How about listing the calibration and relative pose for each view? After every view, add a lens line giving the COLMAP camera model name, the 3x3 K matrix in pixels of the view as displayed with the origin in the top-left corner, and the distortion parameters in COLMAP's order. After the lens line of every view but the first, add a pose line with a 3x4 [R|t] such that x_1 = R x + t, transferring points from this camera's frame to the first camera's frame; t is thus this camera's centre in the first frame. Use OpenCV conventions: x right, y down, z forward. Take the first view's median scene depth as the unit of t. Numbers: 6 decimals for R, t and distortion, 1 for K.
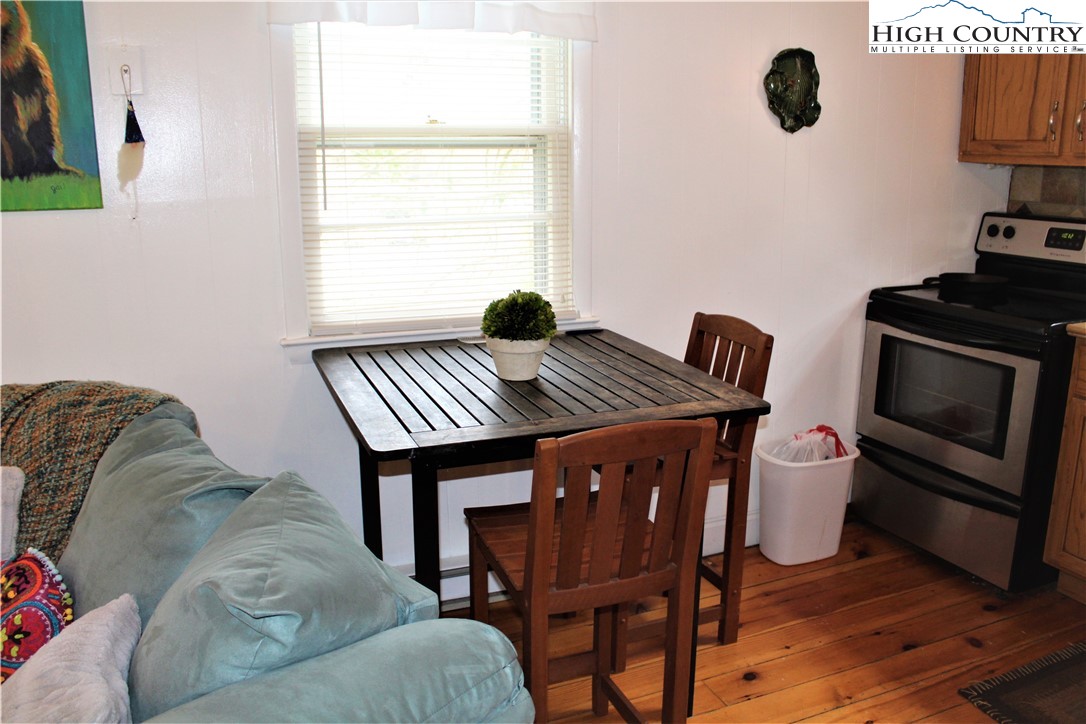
lens RADIAL K [[911.0, 0, 543.0], [0, 911.0, 362.0], [0, 0, 1]] dist [-0.163391, 0.160747]
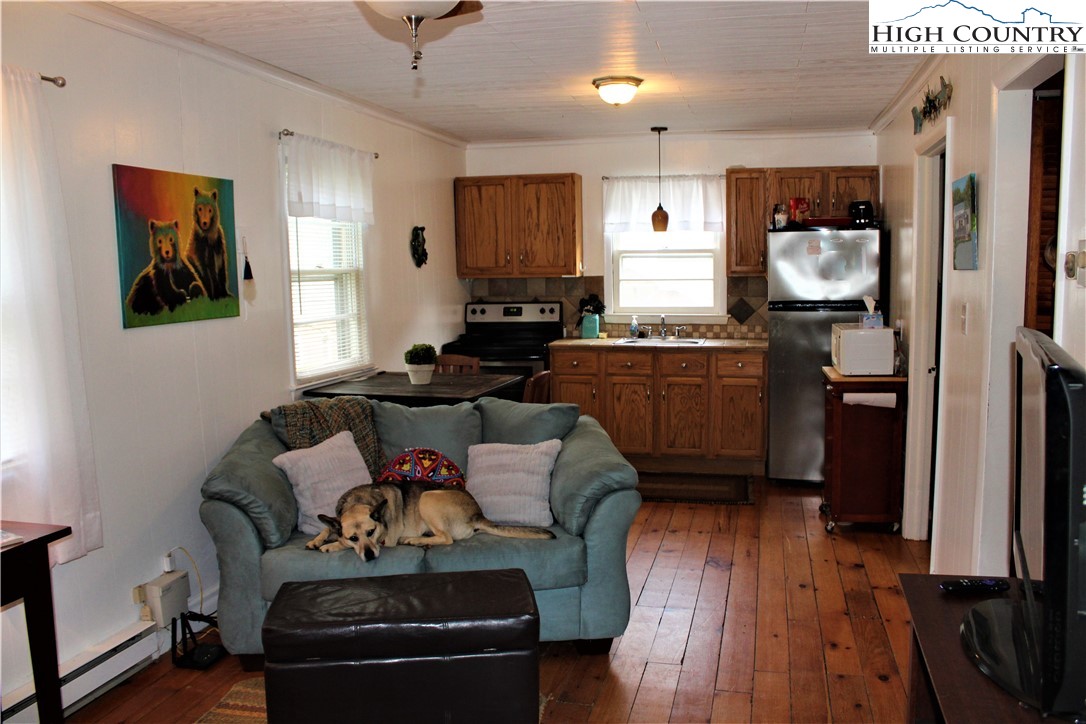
lens RADIAL K [[911.0, 0, 543.0], [0, 911.0, 362.0], [0, 0, 1]] dist [-0.163391, 0.160747]
pose [[0.604955, -0.097012, 0.790328, -1.226066], [0.202411, 0.978682, -0.034804, 0.078822], [-0.770103, 0.181026, 0.611695, -0.427255]]
